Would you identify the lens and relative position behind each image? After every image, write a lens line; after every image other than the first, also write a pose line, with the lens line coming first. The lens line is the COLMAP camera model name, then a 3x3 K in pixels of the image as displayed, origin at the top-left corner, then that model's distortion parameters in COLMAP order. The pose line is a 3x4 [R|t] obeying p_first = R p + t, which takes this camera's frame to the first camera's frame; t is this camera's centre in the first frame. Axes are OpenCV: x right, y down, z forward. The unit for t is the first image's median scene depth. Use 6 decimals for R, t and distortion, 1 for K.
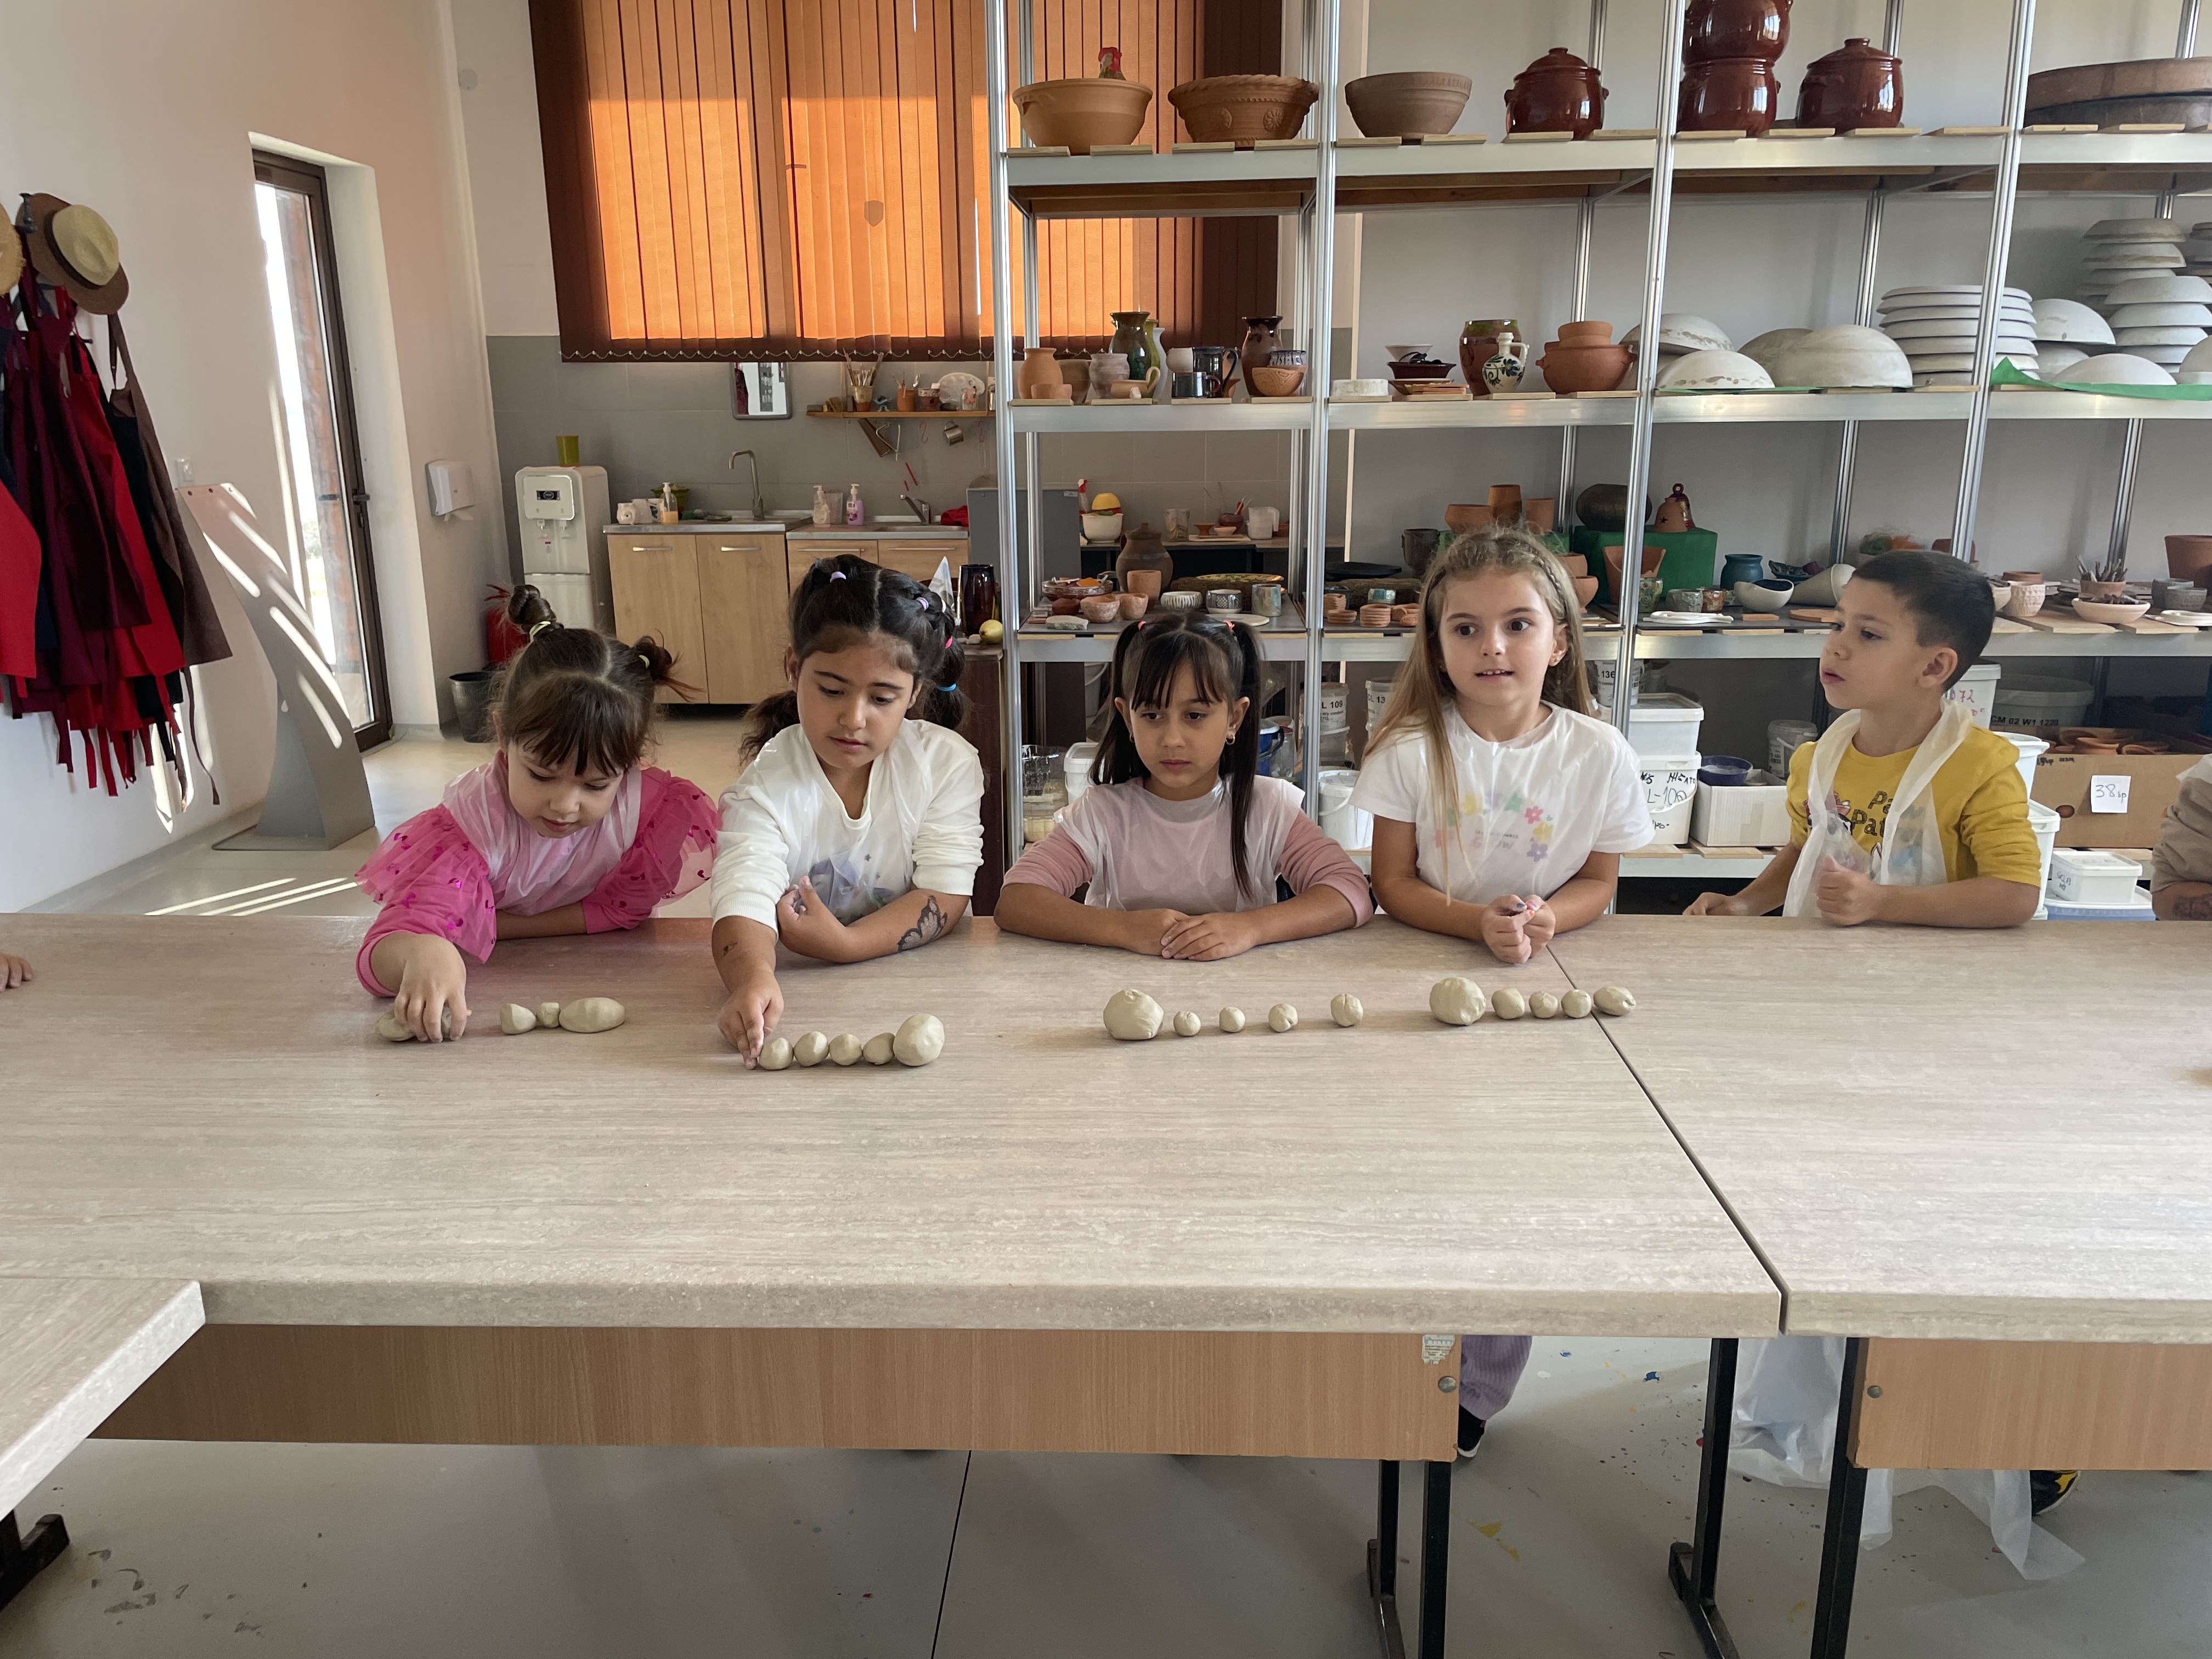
lens RADIAL K [[1691.5, 0, 1106.0], [0, 1691.5, 829.5], [0, 0, 1]] dist [0.064512, -0.002121]
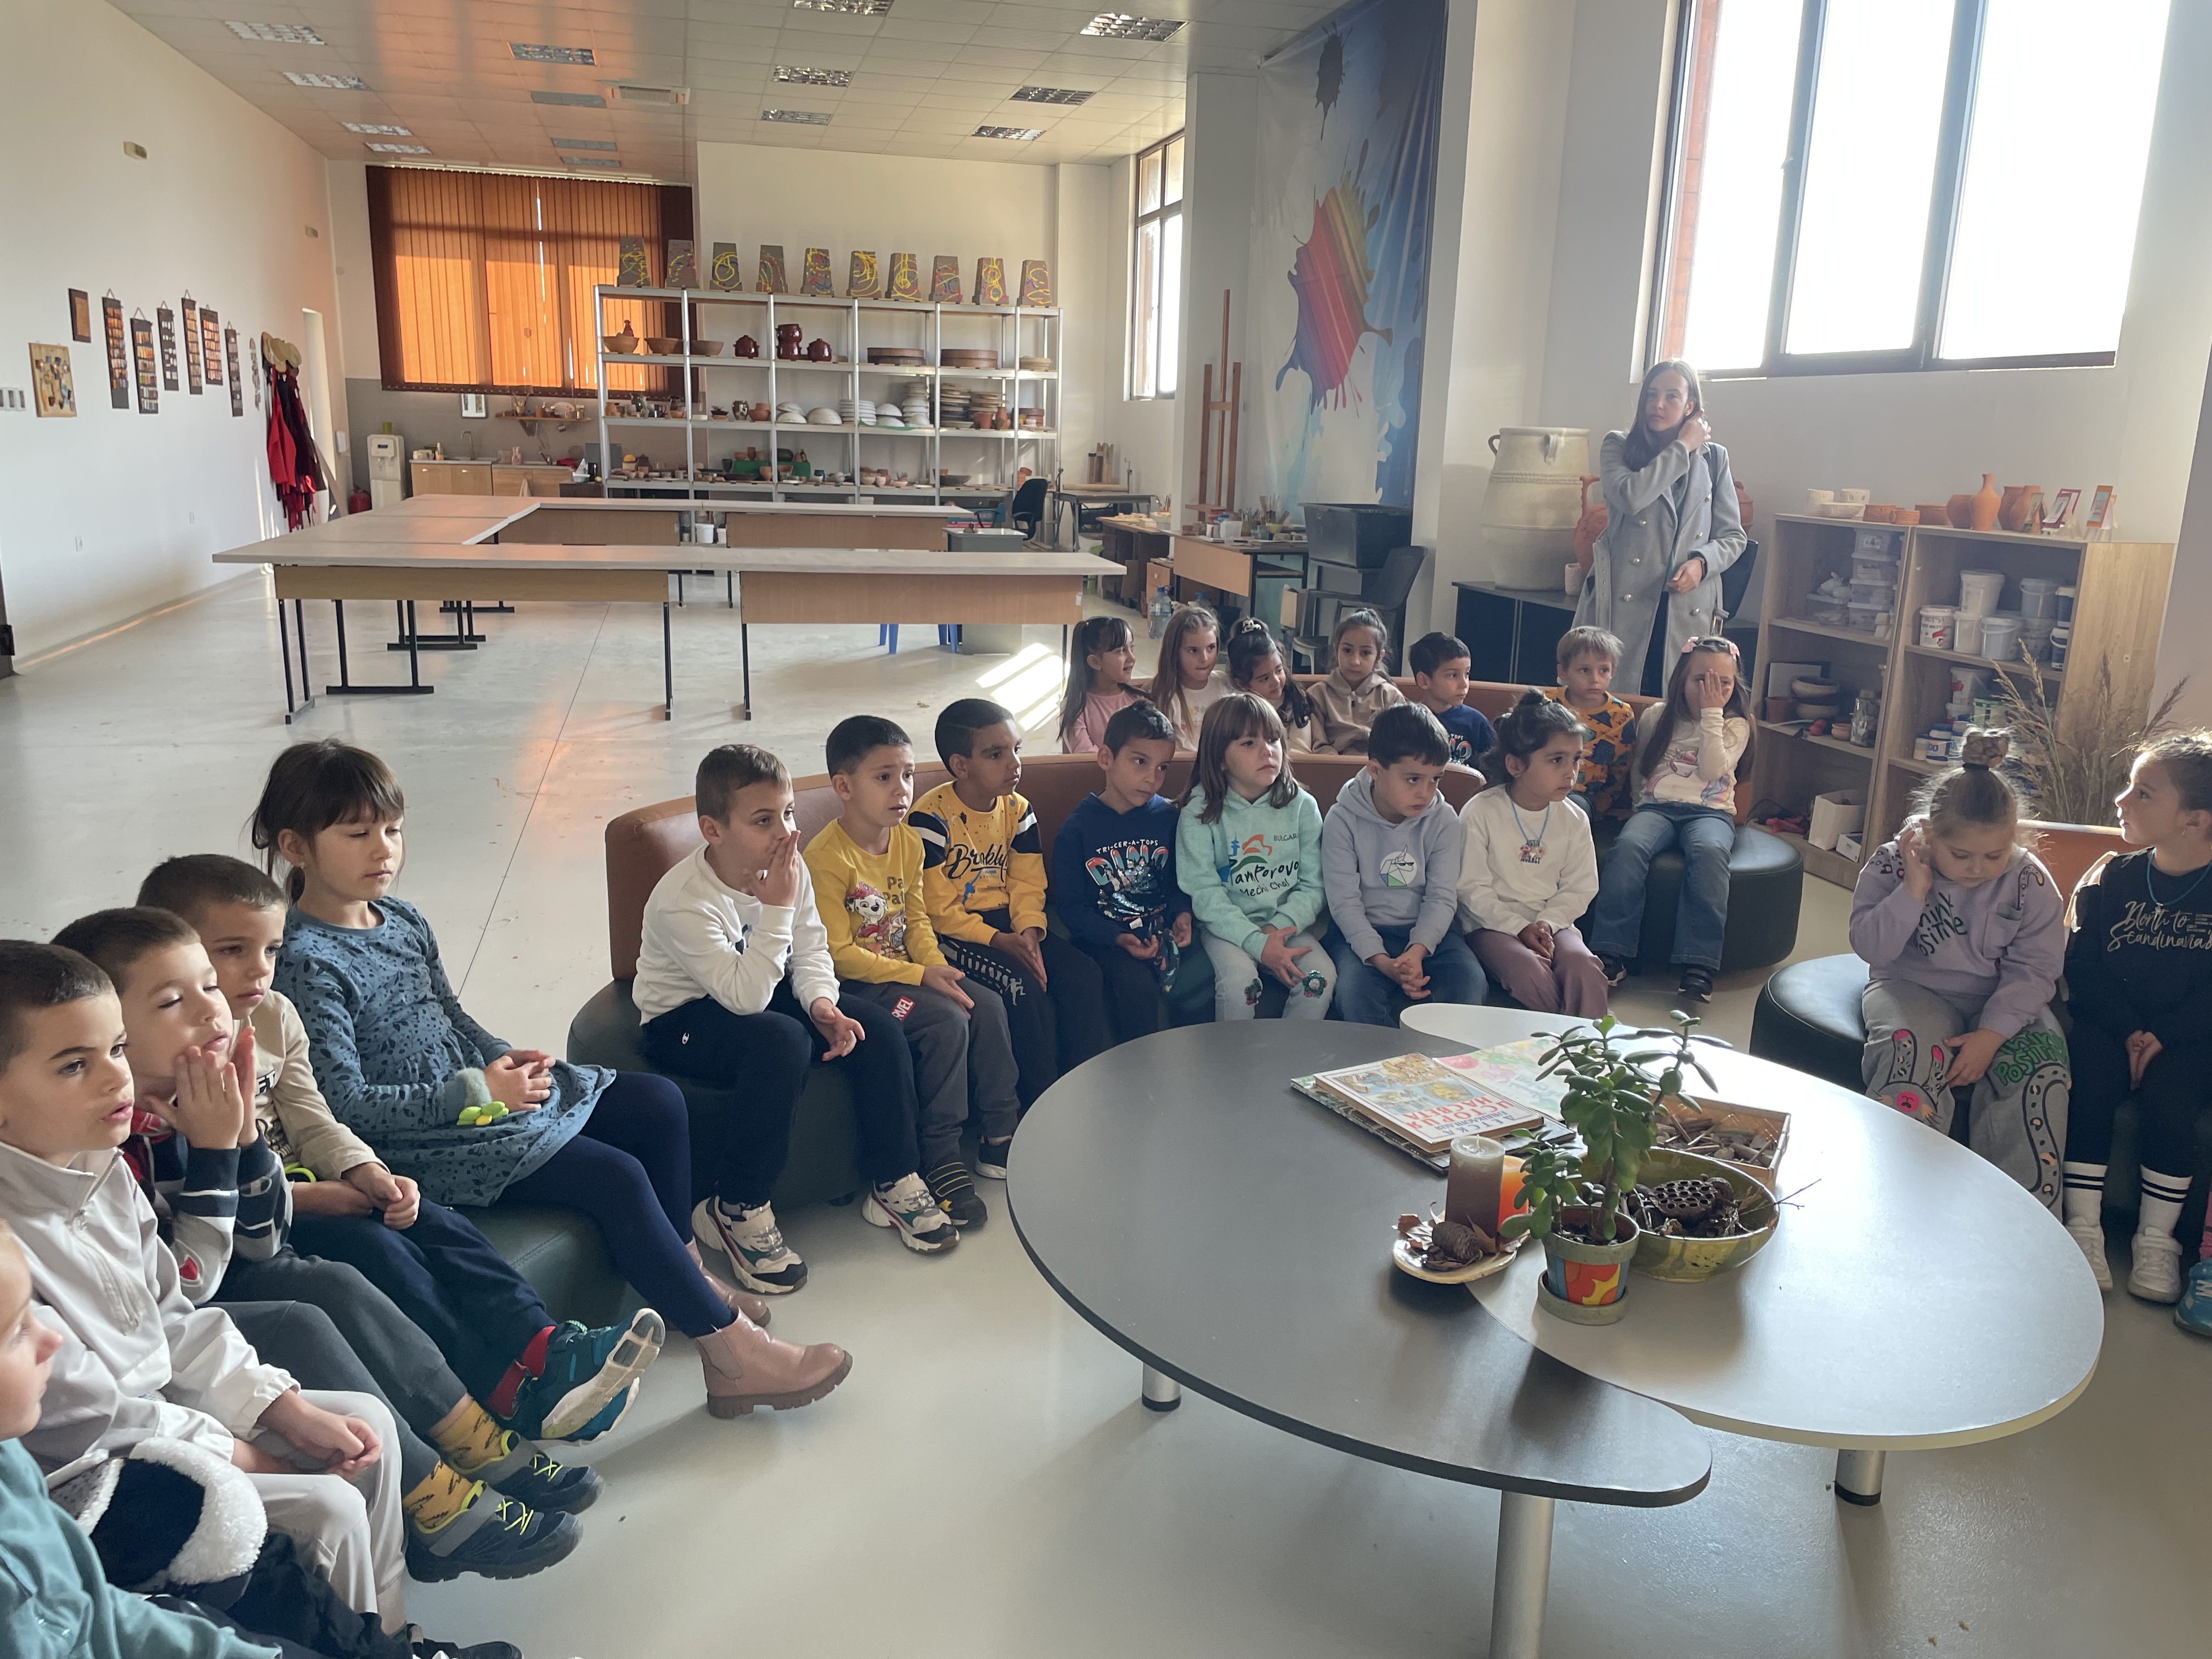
lens RADIAL K [[1691.5, 0, 1106.0], [0, 1691.5, 829.5], [0, 0, 1]] dist [0.064512, -0.002121]
pose [[0.962908, -0.028362, 0.268334, -0.012901], [0.031980, 0.999447, -0.009124, 0.388482], [-0.267927, 0.017367, 0.963283, -1.550857]]
